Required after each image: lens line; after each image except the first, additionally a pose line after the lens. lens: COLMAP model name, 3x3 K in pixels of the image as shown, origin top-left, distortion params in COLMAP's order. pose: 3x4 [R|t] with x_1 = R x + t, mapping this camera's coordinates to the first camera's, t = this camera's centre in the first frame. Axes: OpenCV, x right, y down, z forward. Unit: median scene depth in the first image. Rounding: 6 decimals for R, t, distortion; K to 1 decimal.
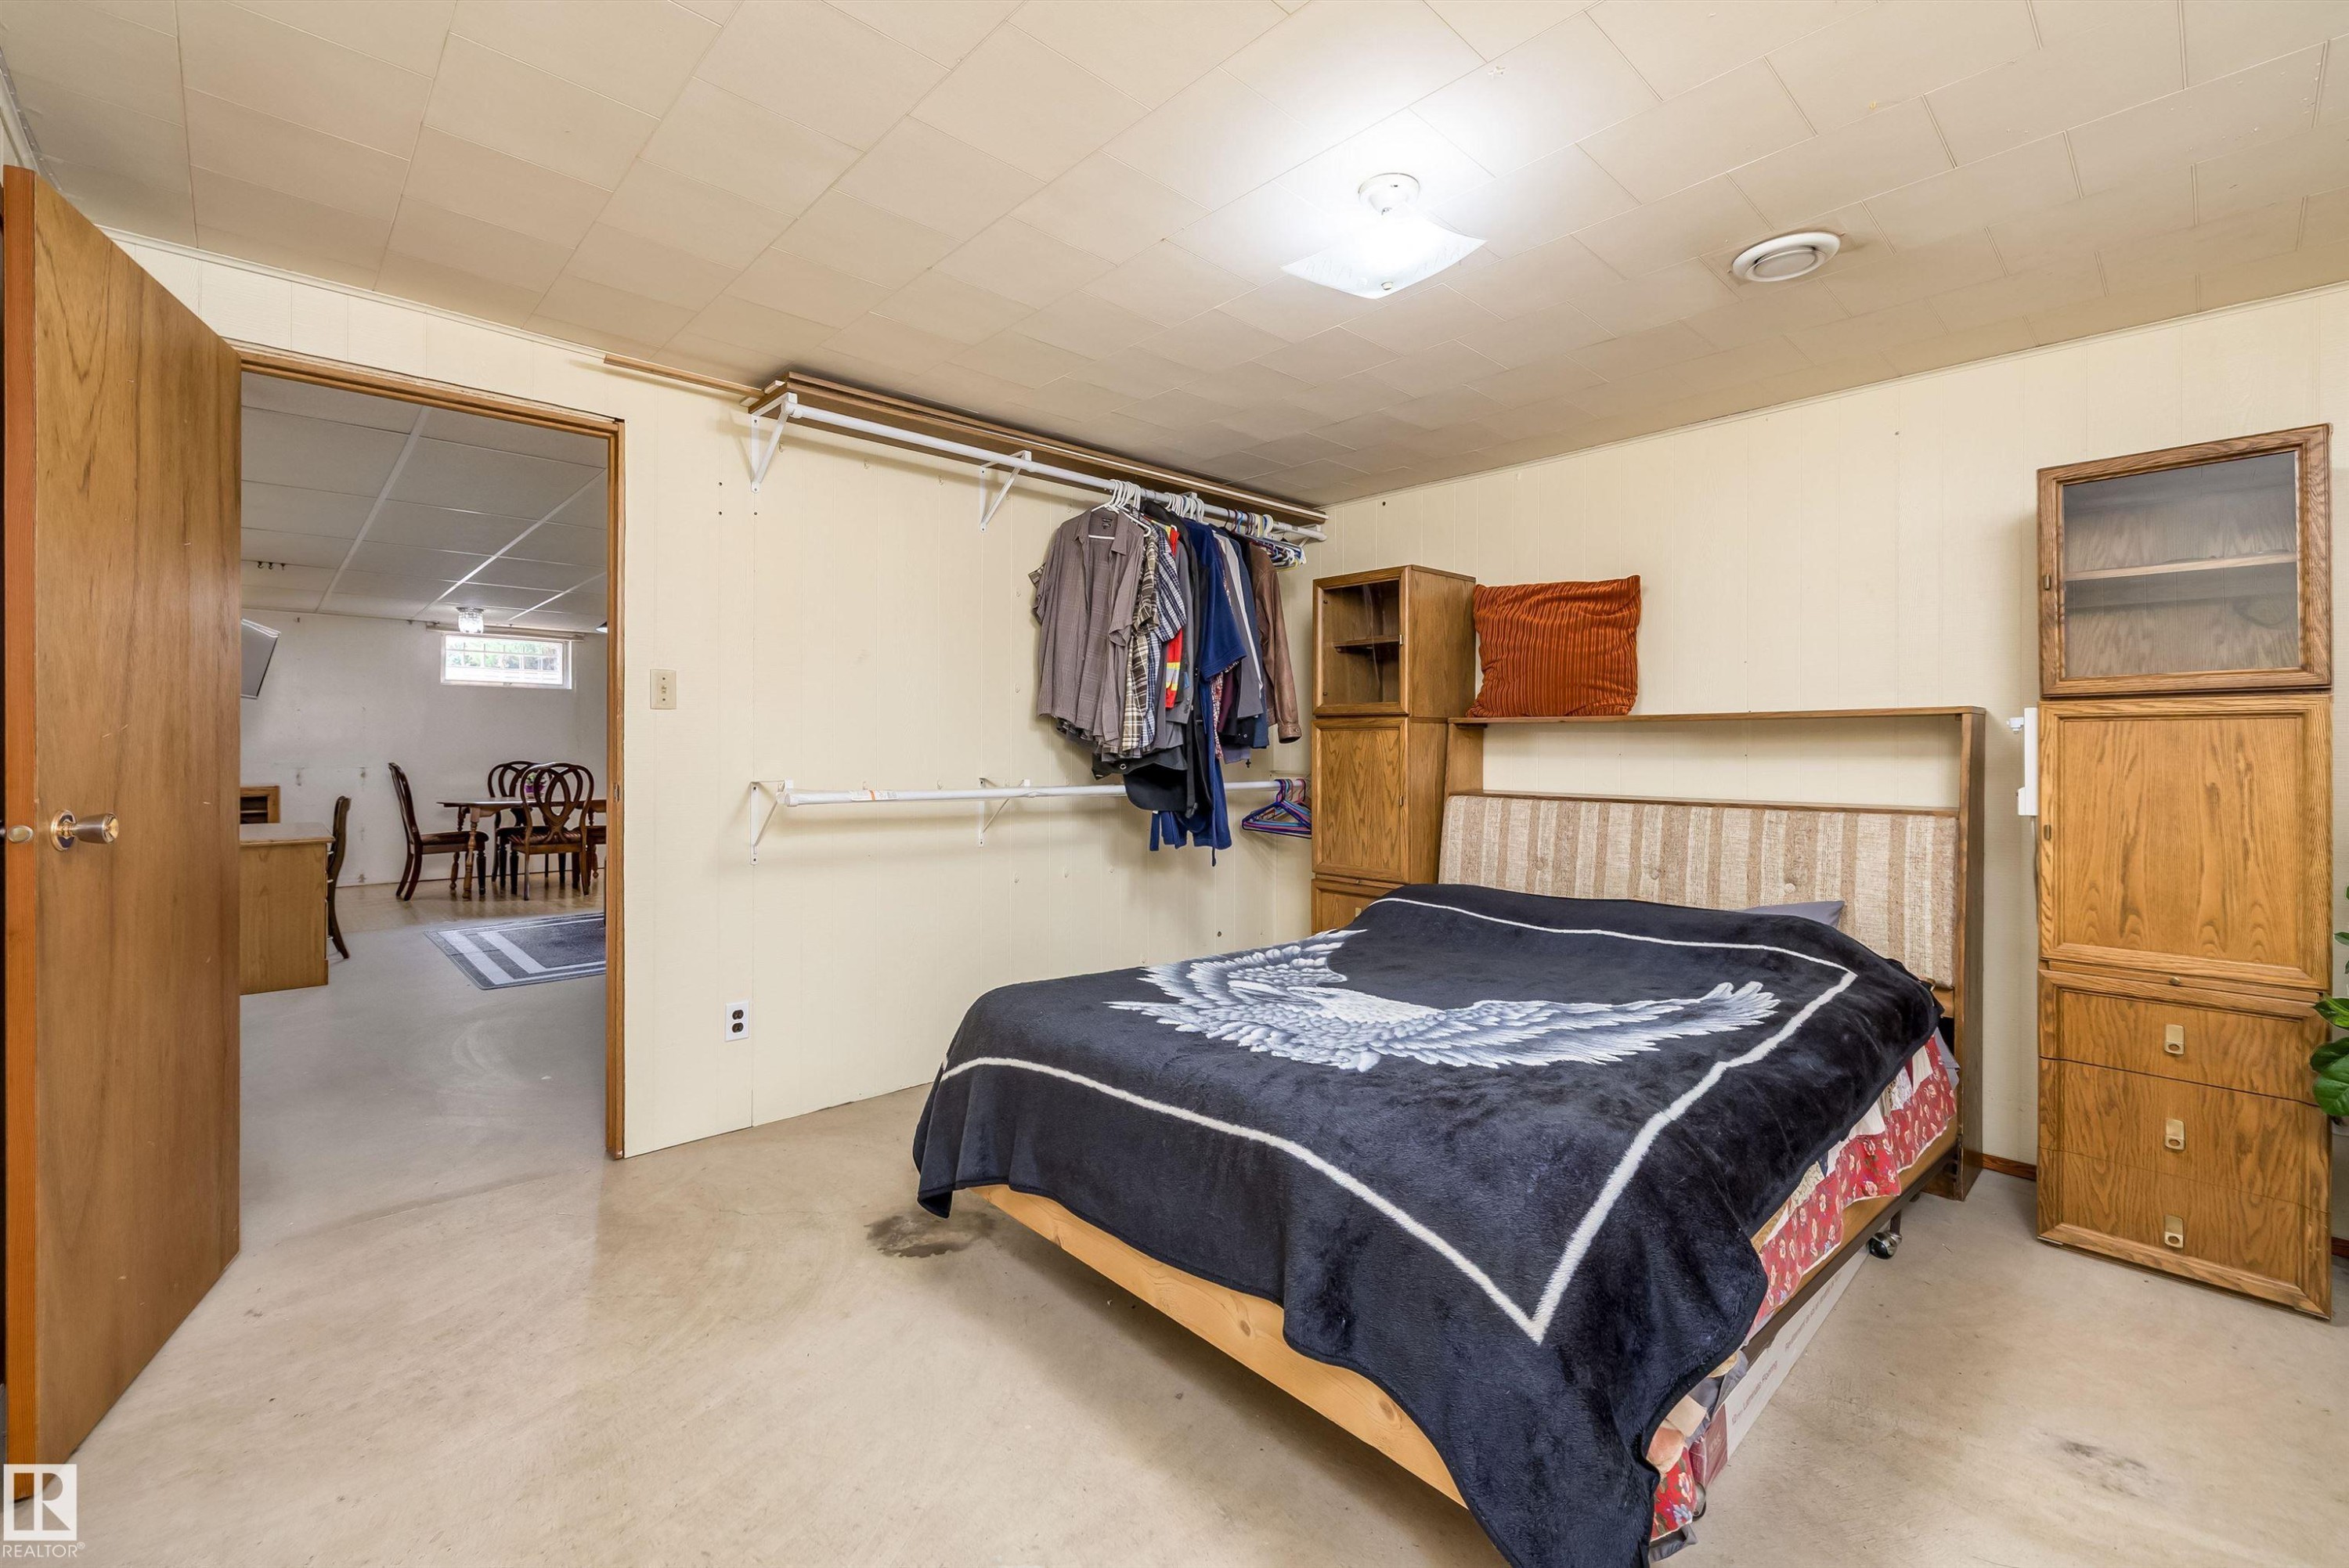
lens RADIAL K [[978.8, 0, 1180.0], [0, 978.8, 747.3], [0, 0, 1]] dist [-0.001055, -0.000125]
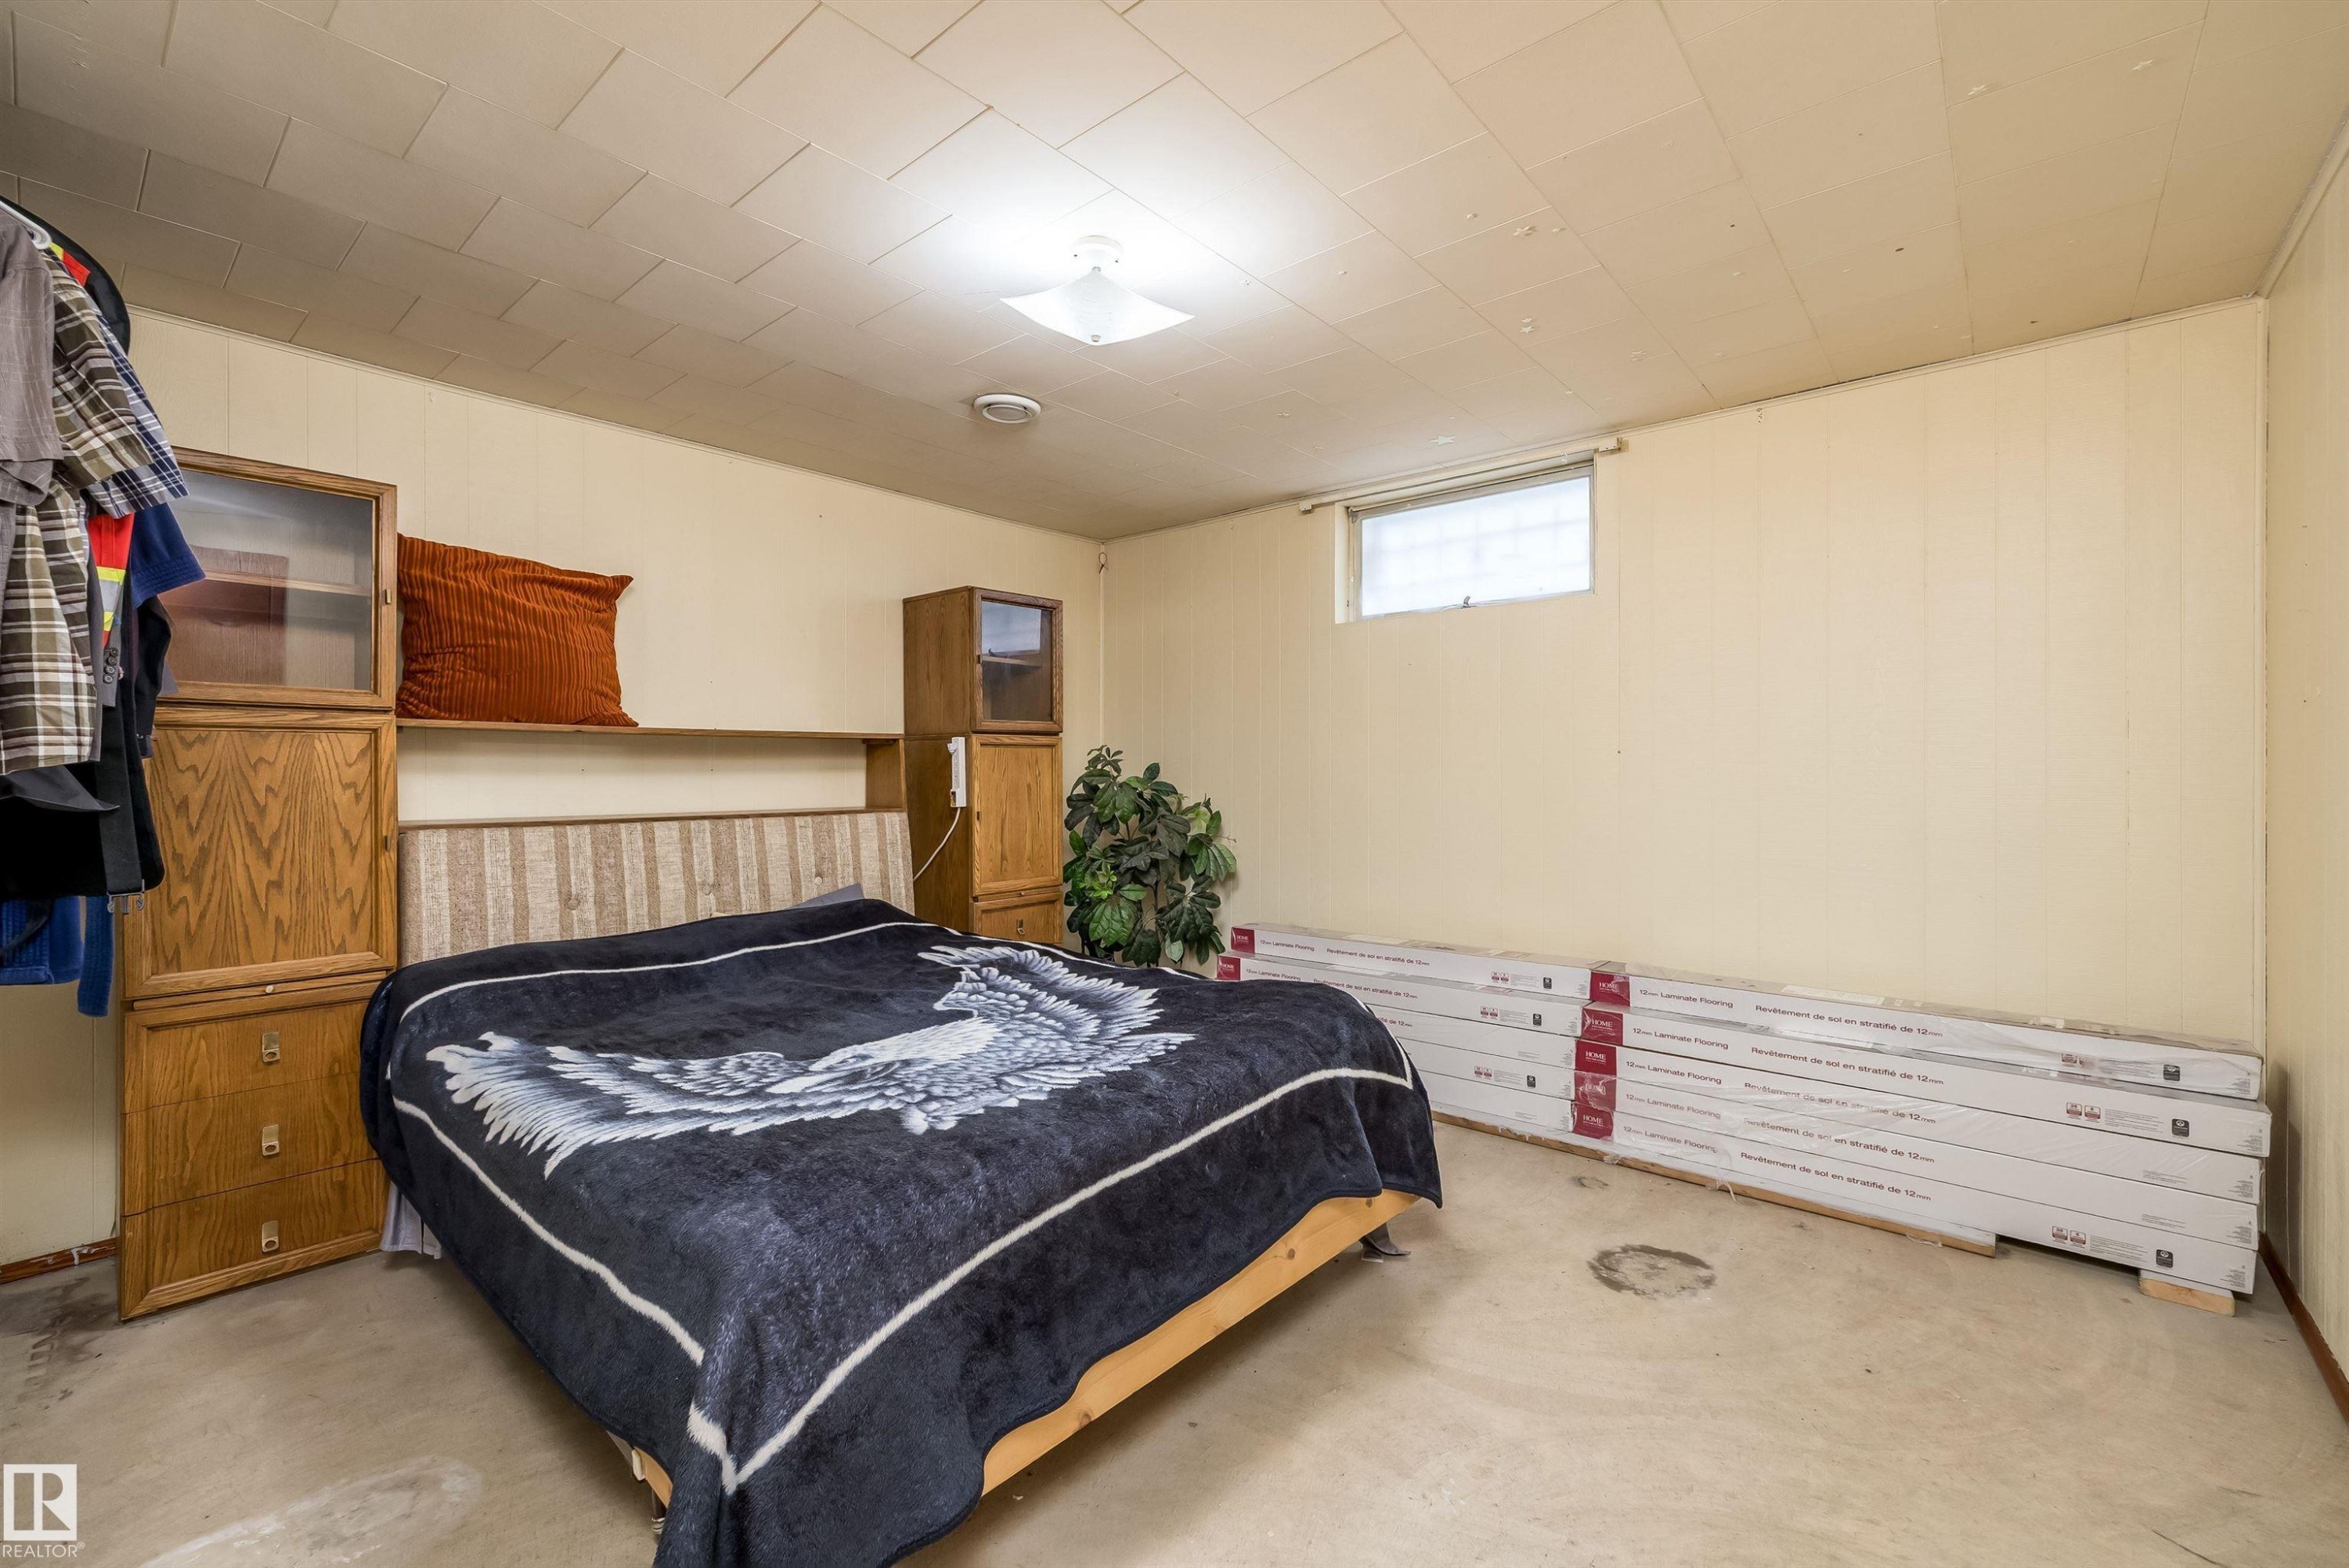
lens RADIAL K [[980.1, 0, 1164.8], [0, 980.1, 764.1], [0, 0, 1]] dist [-0.001086, 0.000240]
pose [[-0.094529, -0.000289, 0.995522, -0.554942], [-0.002872, 0.999996, 0.000018, 0.000903], [-0.995518, -0.002858, -0.094529, 0.640056]]
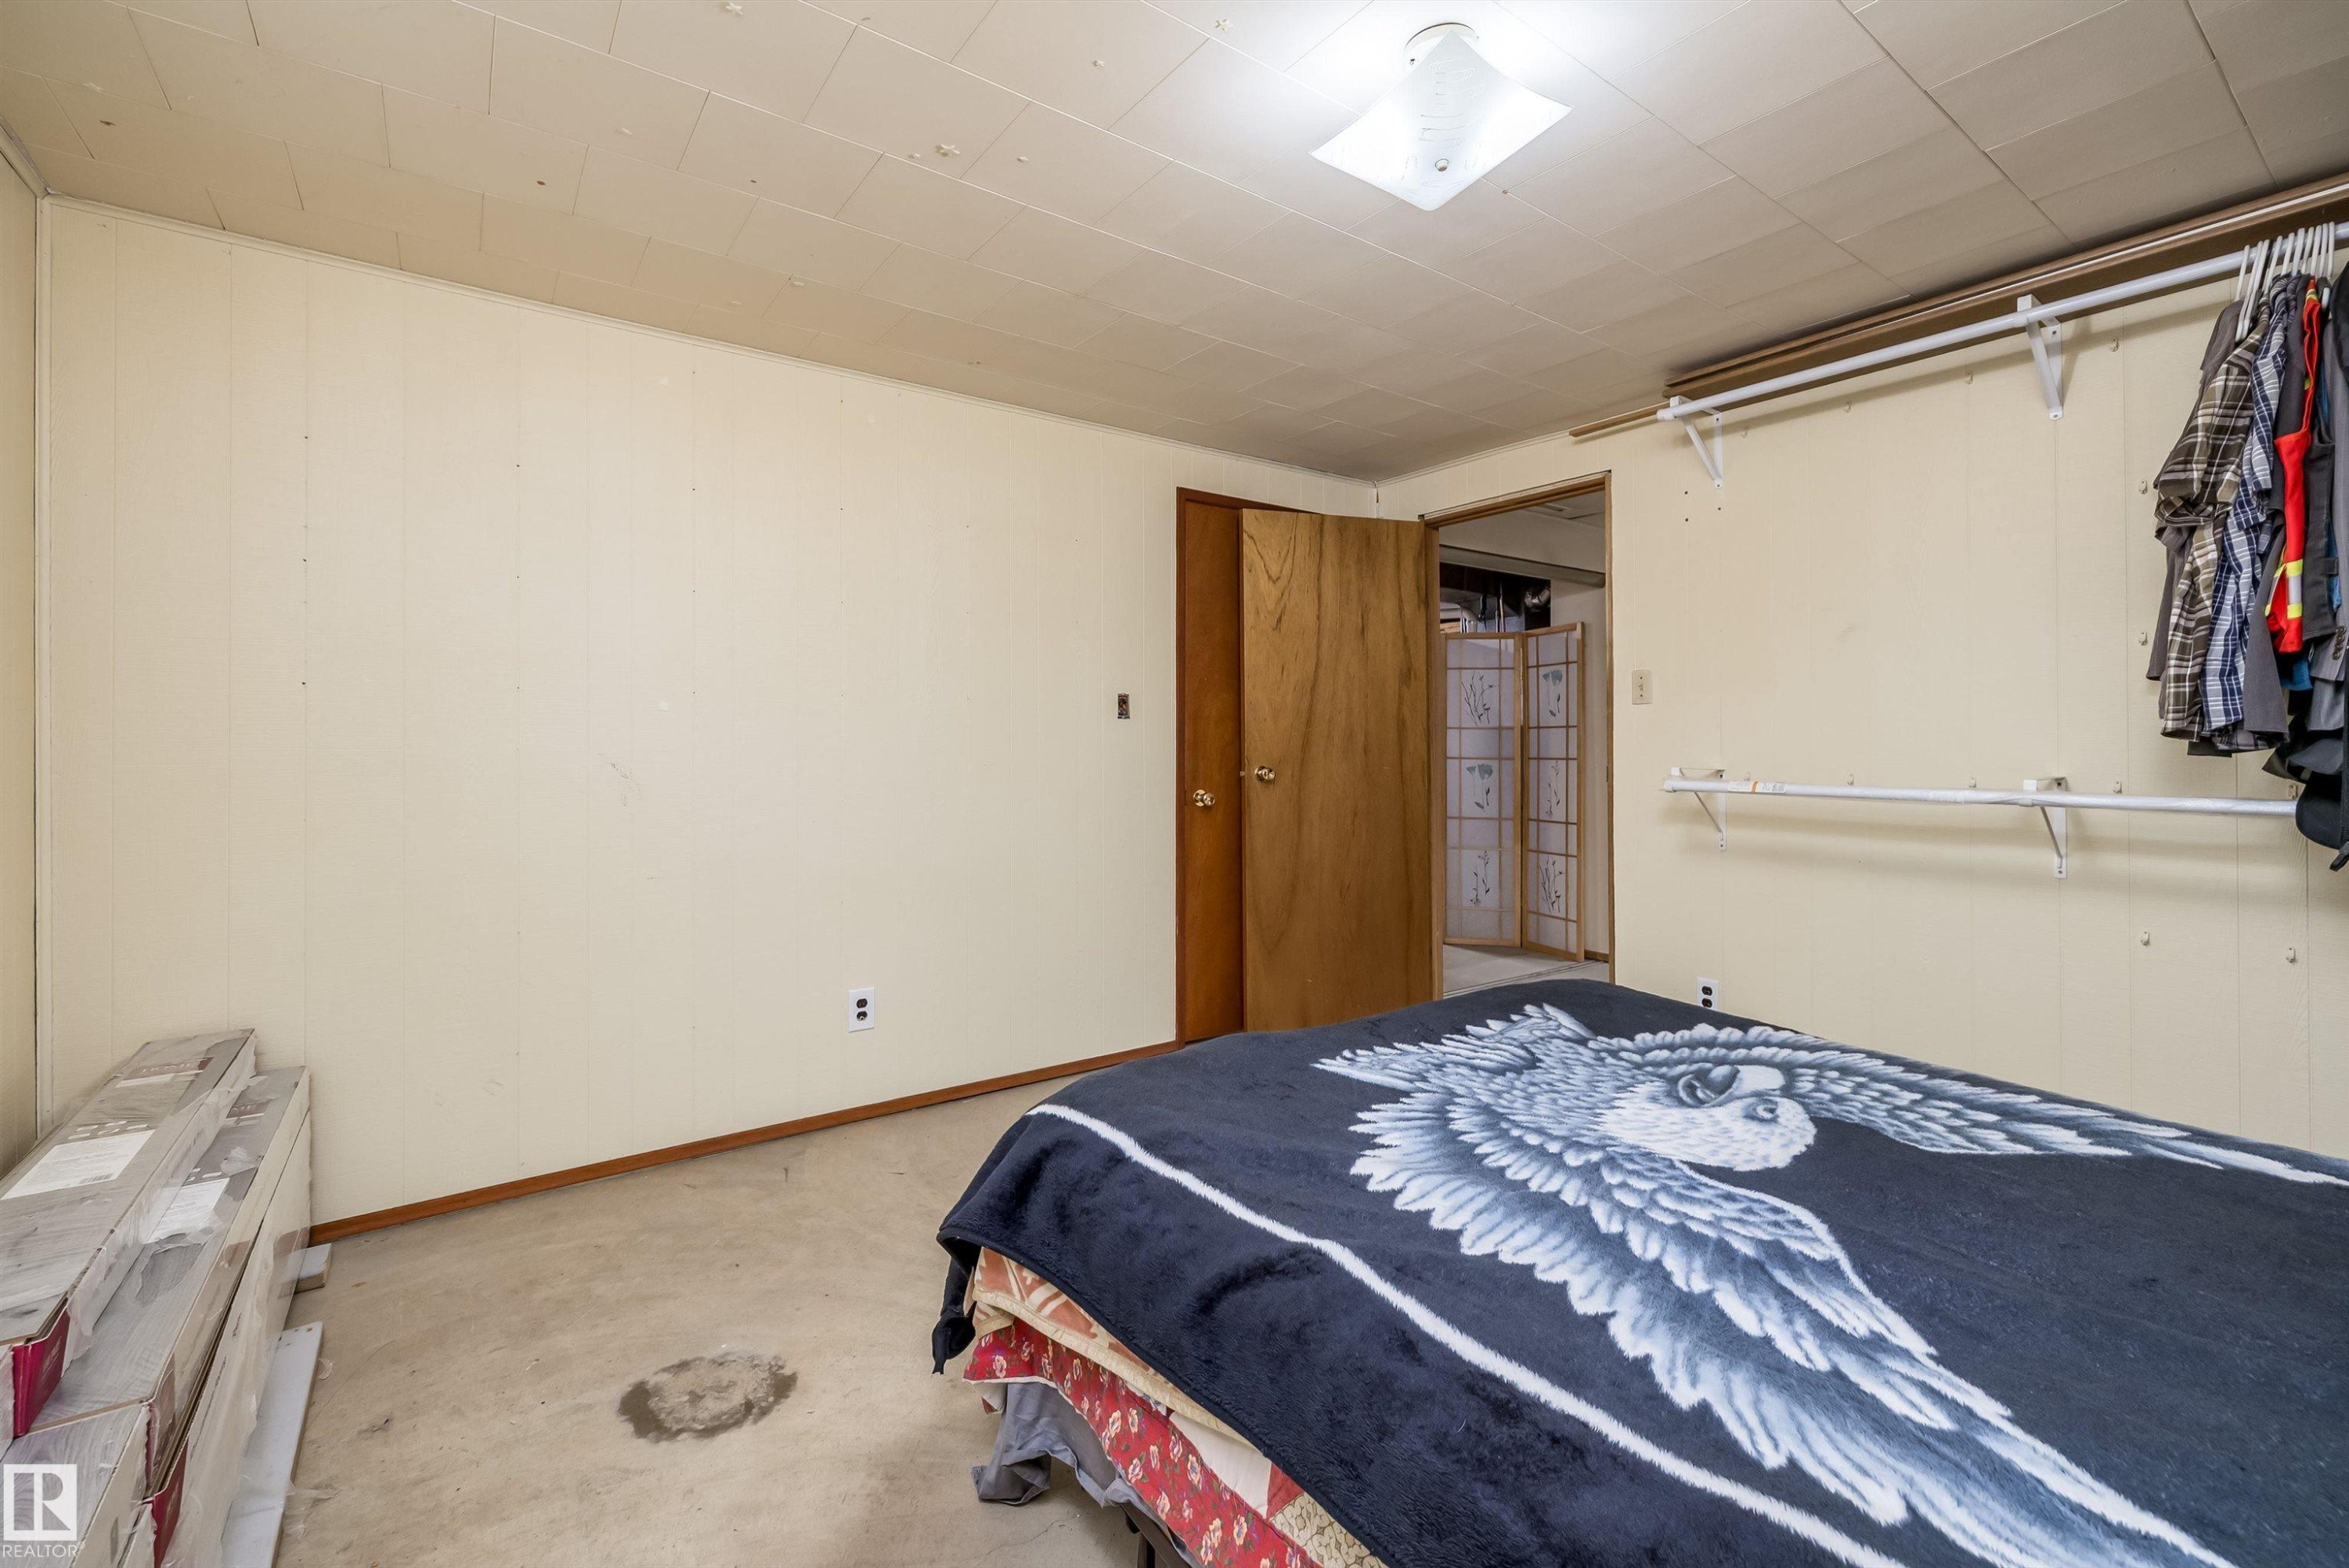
lens RADIAL K [[999.6, 0, 1173.0], [0, 999.6, 728.0], [0, 0, 1]] dist [0.000771, 0.000953]
pose [[-0.128548, -0.014677, -0.991595, 0.665621], [0.004672, 0.999870, -0.015405, 0.005672], [0.991692, -0.006613, -0.128463, 0.550212]]
